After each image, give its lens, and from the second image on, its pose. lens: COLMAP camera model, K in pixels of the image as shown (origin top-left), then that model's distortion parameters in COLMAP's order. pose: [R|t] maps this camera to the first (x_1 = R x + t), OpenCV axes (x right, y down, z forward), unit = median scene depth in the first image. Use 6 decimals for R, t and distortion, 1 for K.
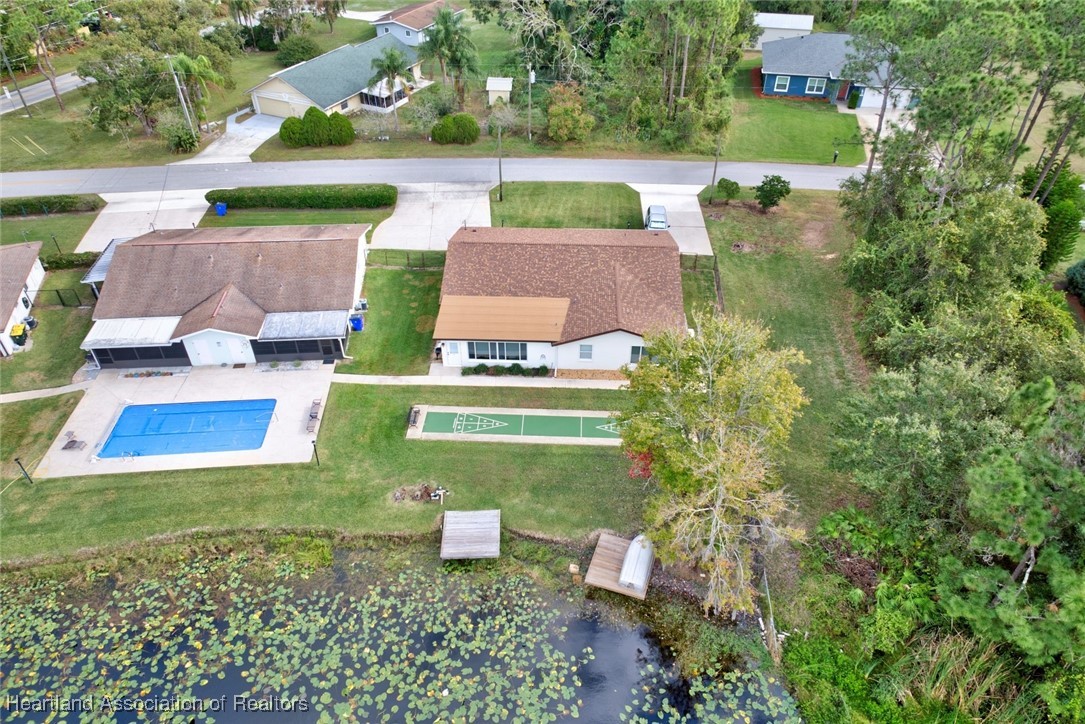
lens RADIAL K [[735.2, 0, 541.2], [0, 735.2, 362.5], [0, 0, 1]] dist [0.057050, -0.011162]
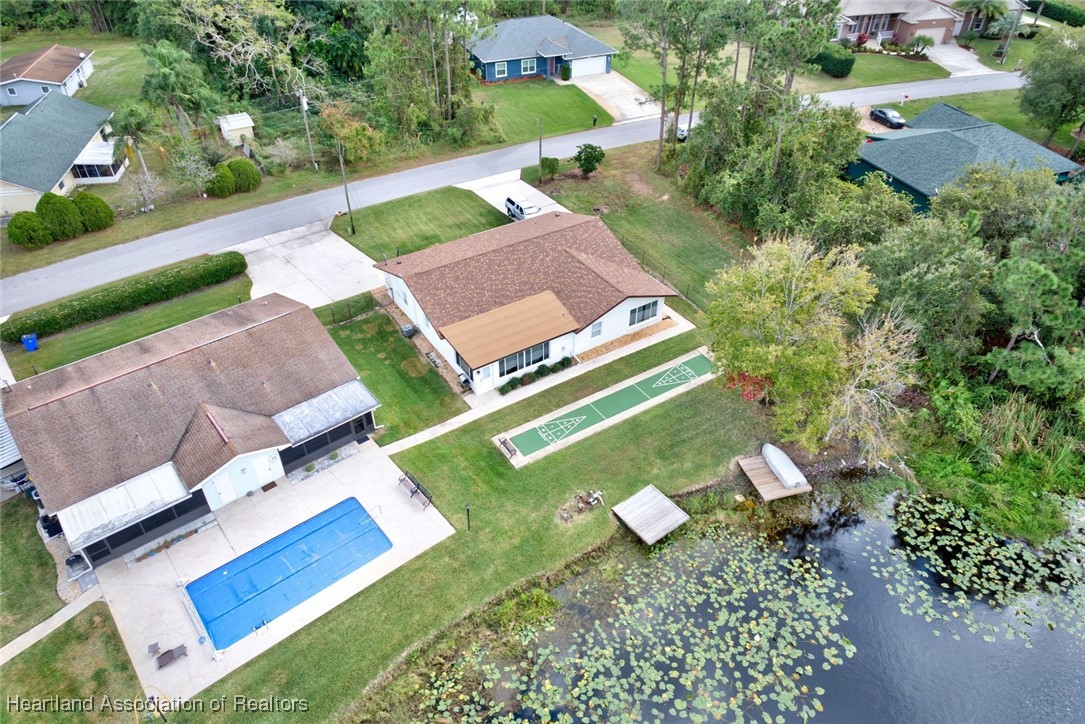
lens RADIAL K [[735.2, 0, 540.7], [0, 735.2, 363.8], [0, 0, 1]] dist [0.057050, -0.011162]
pose [[0.812437, -0.356759, 0.461161, -0.578558], [0.358440, 0.929438, 0.087551, -0.102870], [-0.459855, 0.094169, 0.882987, 0.123389]]
